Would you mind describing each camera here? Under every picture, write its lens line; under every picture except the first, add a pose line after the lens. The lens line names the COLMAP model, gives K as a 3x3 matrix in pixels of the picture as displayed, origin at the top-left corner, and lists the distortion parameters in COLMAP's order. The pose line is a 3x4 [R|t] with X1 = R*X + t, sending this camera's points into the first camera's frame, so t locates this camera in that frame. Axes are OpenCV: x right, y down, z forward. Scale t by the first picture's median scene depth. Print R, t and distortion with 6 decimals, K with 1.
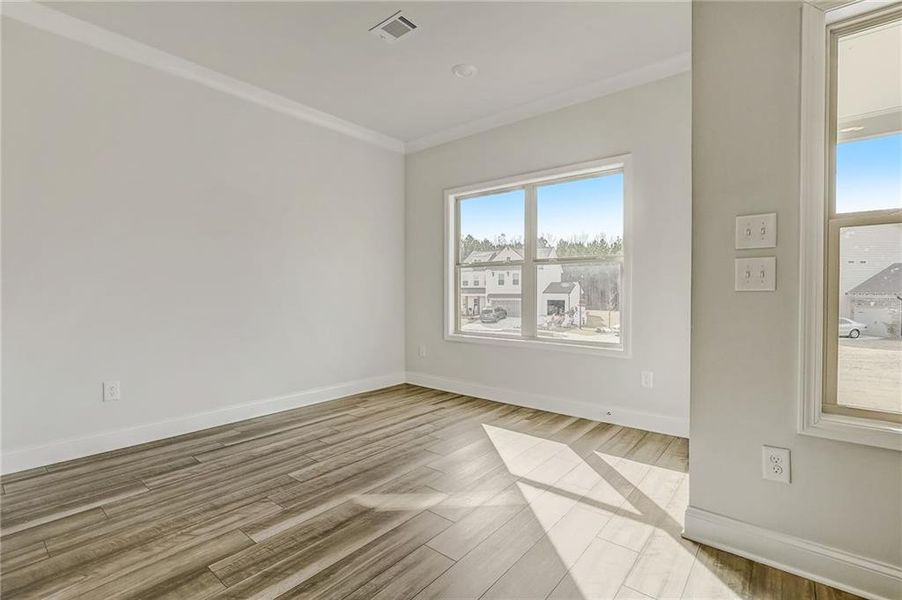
lens RADIAL K [[411.0, 0, 448.9], [0, 411.0, 295.2], [0, 0, 1]] dist [-0.018722, 0.007915]
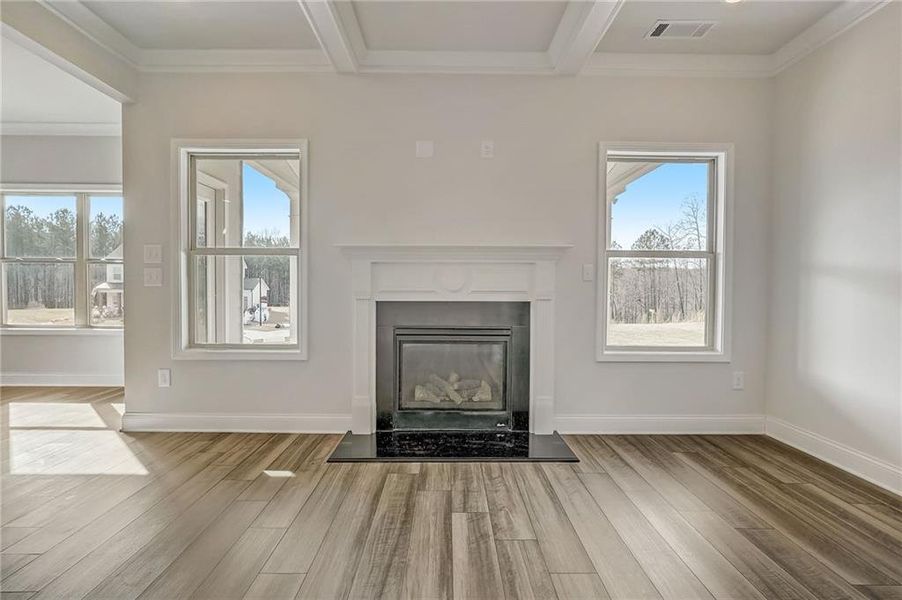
lens RADIAL K [[411.0, 0, 448.9], [0, 411.0, 295.2], [0, 0, 1]] dist [-0.018722, 0.007915]
pose [[0.759521, -0.004699, 0.650466, 0.349101], [-0.000598, 0.999968, 0.007922, 0.008671], [-0.650482, -0.006406, 0.759494, -0.793680]]
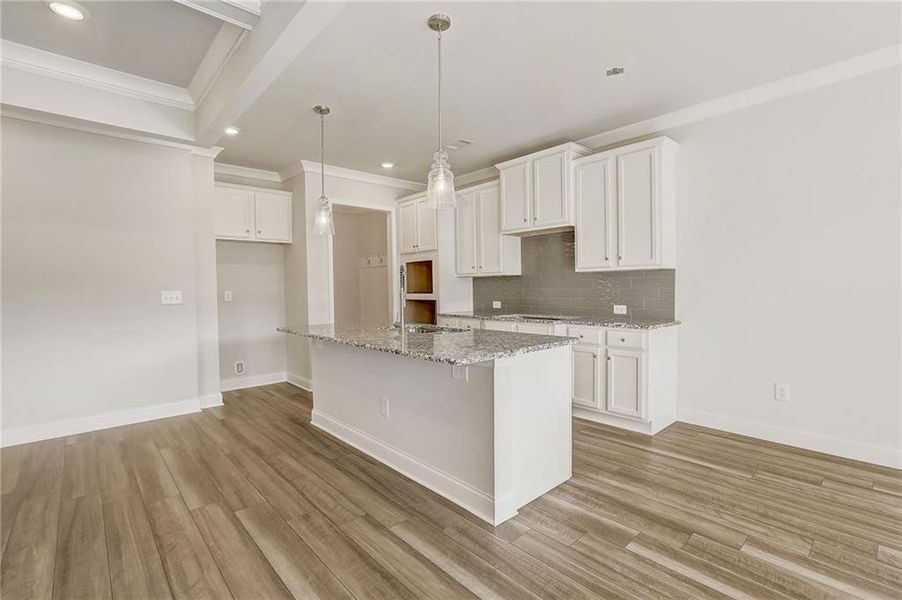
lens RADIAL K [[411.0, 0, 448.9], [0, 411.0, 295.2], [0, 0, 1]] dist [-0.018722, 0.007915]
pose [[-0.143314, 0.018231, -0.989509, 0.459478], [0.004432, 0.999832, 0.017779, -0.065158], [0.989667, -0.001838, -0.143370, 0.249366]]
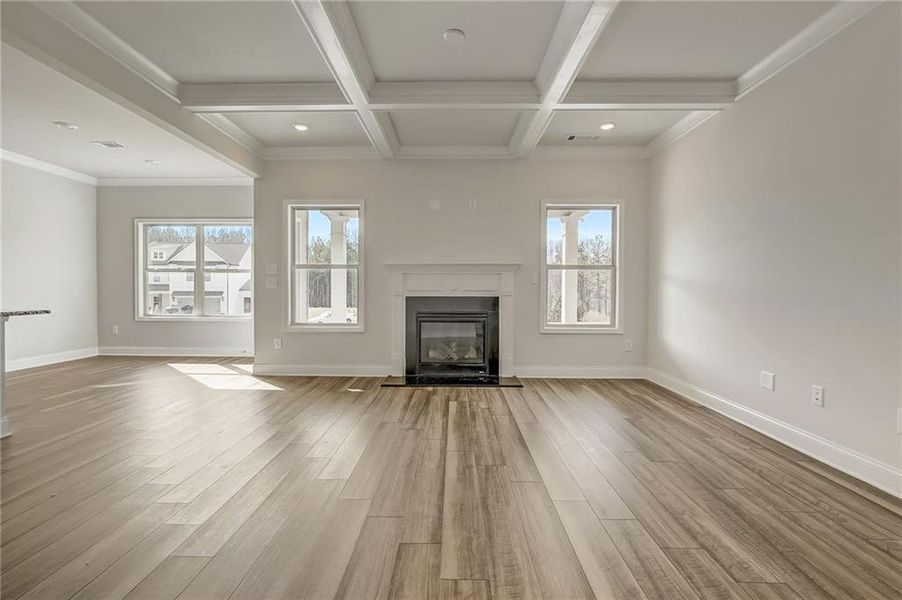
lens RADIAL K [[411.0, 0, 448.9], [0, 411.0, 295.2], [0, 0, 1]] dist [-0.018722, 0.007915]
pose [[0.771887, -0.005646, 0.635734, -0.117475], [0.001832, 0.999976, 0.006656, 0.016057], [-0.635757, -0.003973, 0.771879, -1.390095]]
